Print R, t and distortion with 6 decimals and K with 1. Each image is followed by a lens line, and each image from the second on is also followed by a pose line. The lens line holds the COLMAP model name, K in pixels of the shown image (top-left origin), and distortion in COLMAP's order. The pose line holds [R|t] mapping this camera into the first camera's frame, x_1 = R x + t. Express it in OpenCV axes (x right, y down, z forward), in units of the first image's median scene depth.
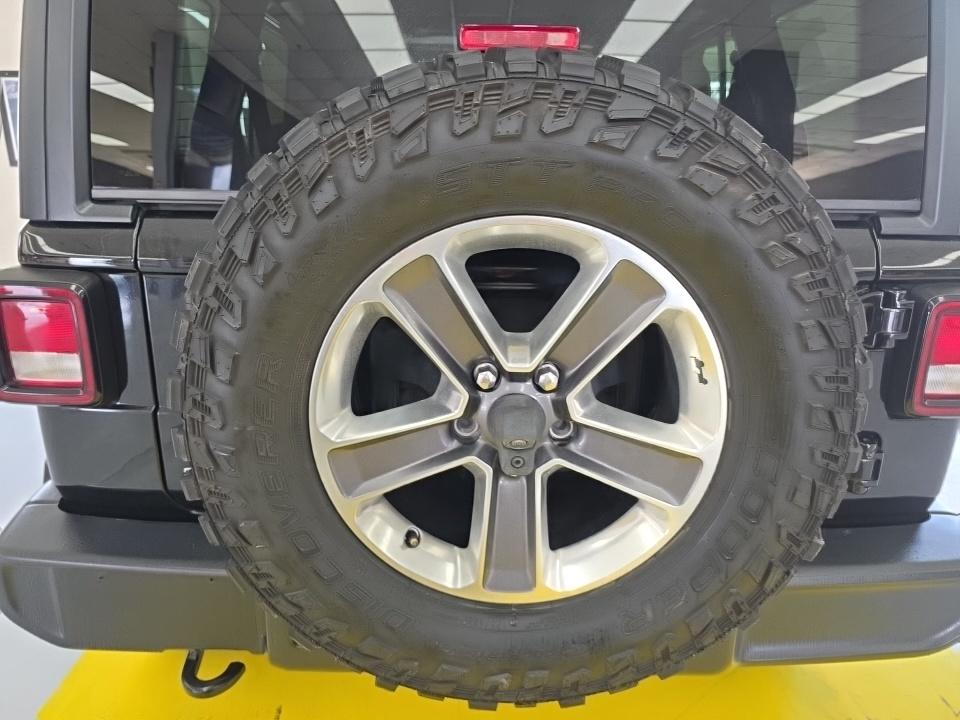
lens RADIAL K [[640.2, 0, 473.6], [0, 640.2, 362.6], [0, 0, 1]] dist [0.016097, -0.000368]
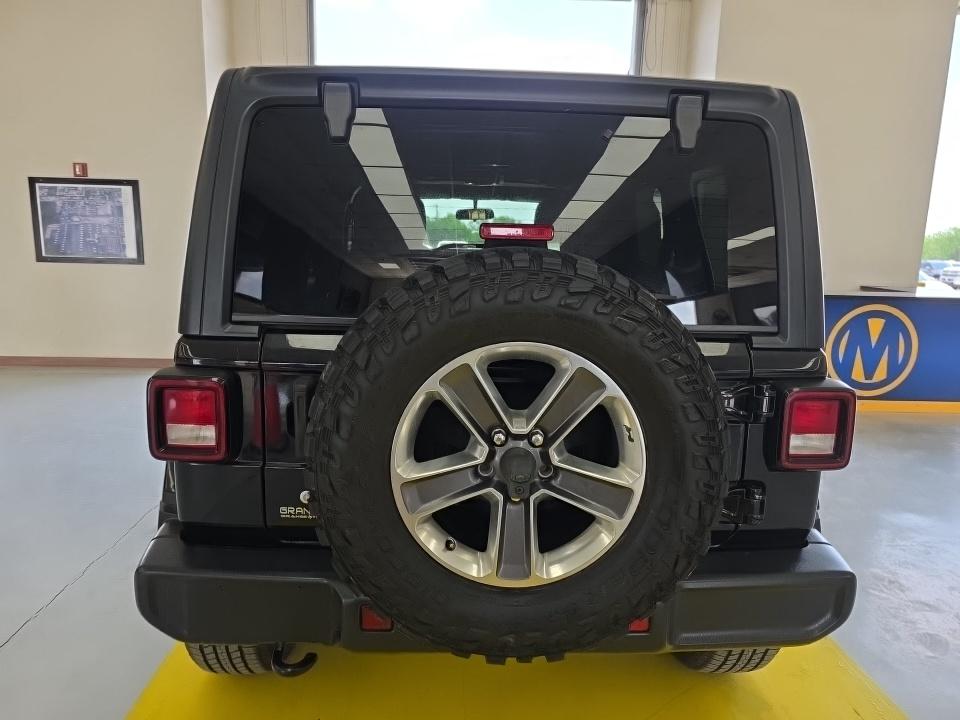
lens RADIAL K [[640.2, 0, 473.6], [0, 640.2, 362.6], [0, 0, 1]] dist [0.016097, -0.000368]
pose [[0.999682, 0.004450, 0.024823, -0.086088], [-0.001145, 0.991301, -0.131613, 0.047598], [-0.025193, 0.131542, 0.990990, -0.628950]]
